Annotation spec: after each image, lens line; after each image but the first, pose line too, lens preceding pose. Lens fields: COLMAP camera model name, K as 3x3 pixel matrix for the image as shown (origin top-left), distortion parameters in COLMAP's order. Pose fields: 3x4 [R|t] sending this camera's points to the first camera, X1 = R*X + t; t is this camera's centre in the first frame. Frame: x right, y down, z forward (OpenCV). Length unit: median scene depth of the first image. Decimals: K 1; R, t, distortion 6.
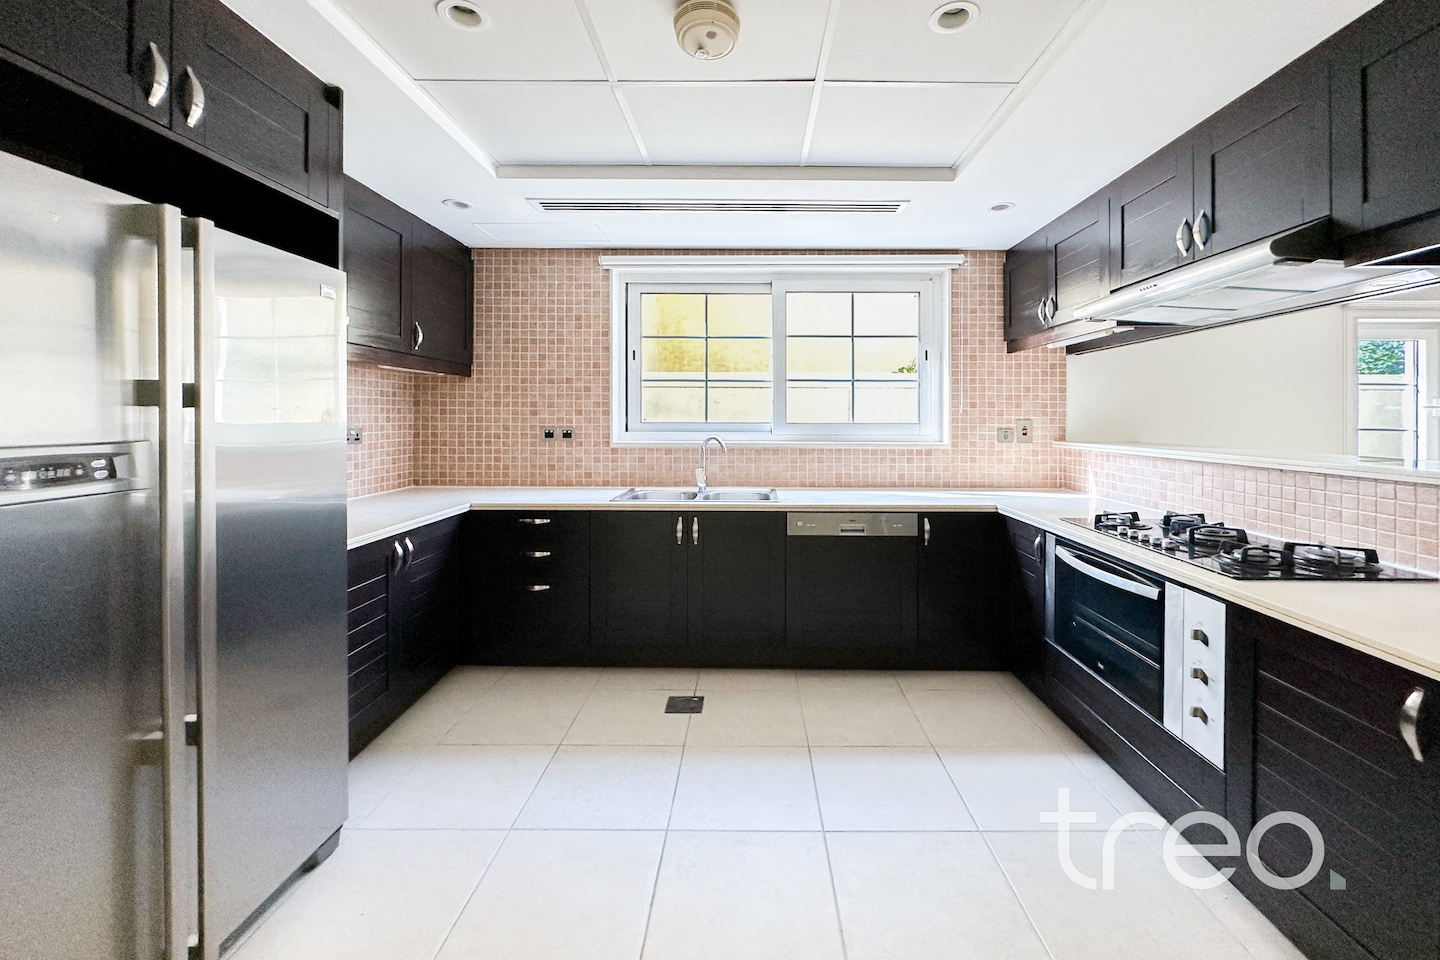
lens RADIAL K [[615.6, 0, 722.6], [0, 615.6, 417.0], [0, 0, 1]] dist [0.010151, 0.000188]
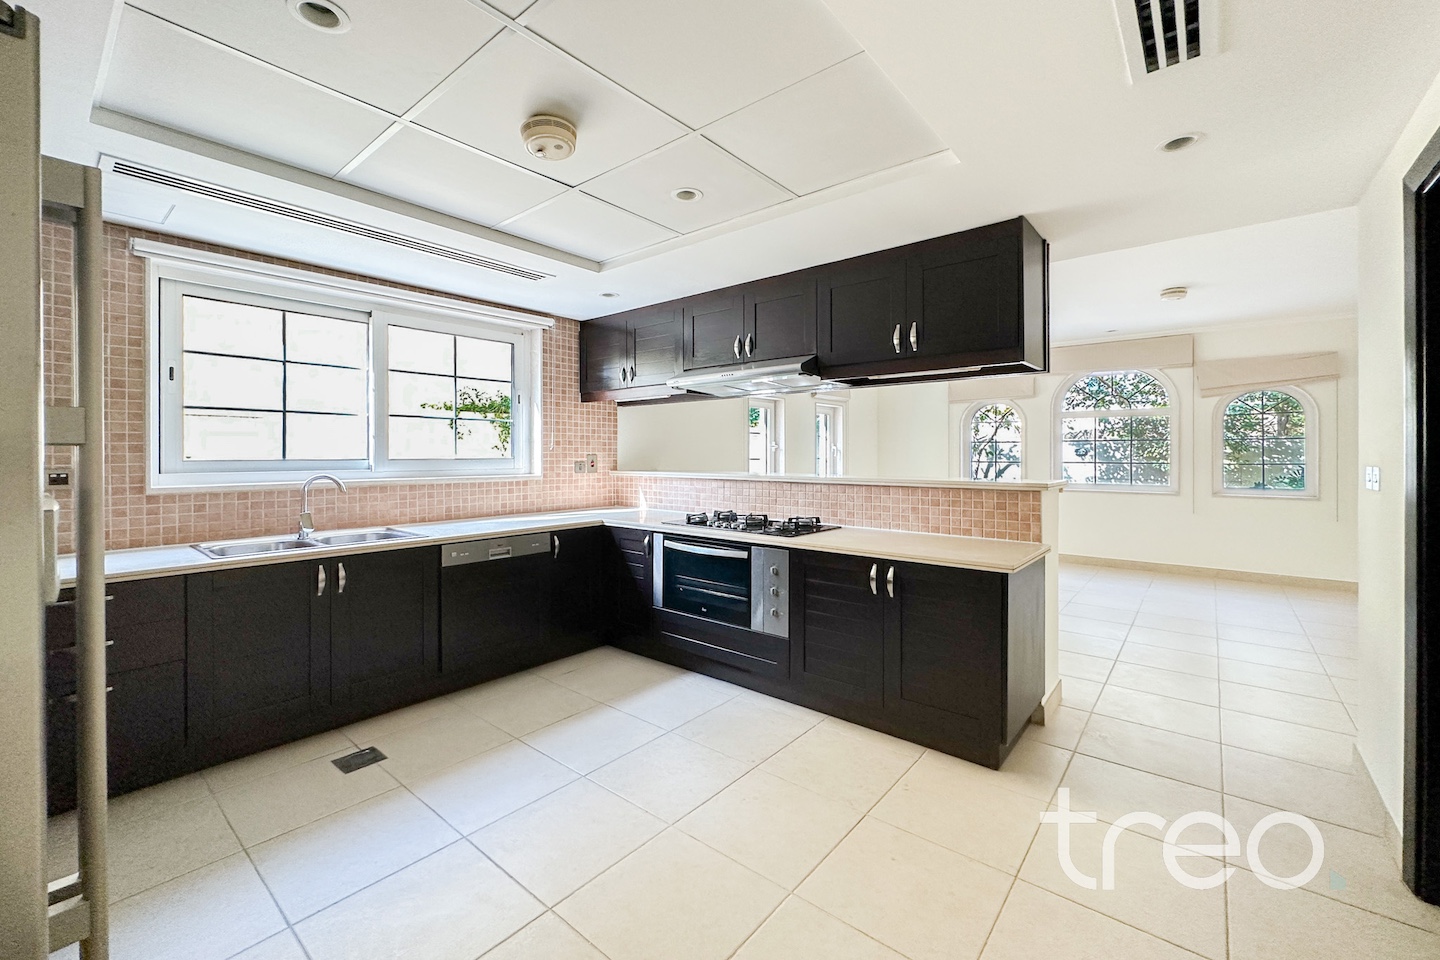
lens RADIAL K [[591.4, 0, 721.8], [0, 591.4, 451.5], [0, 0, 1]] dist [0.014366, 0.000386]
pose [[0.647877, -0.002089, 0.761743, -0.283480], [0.002959, 0.999996, 0.000226, -0.001628], [-0.761740, 0.002107, 0.647880, -0.008017]]
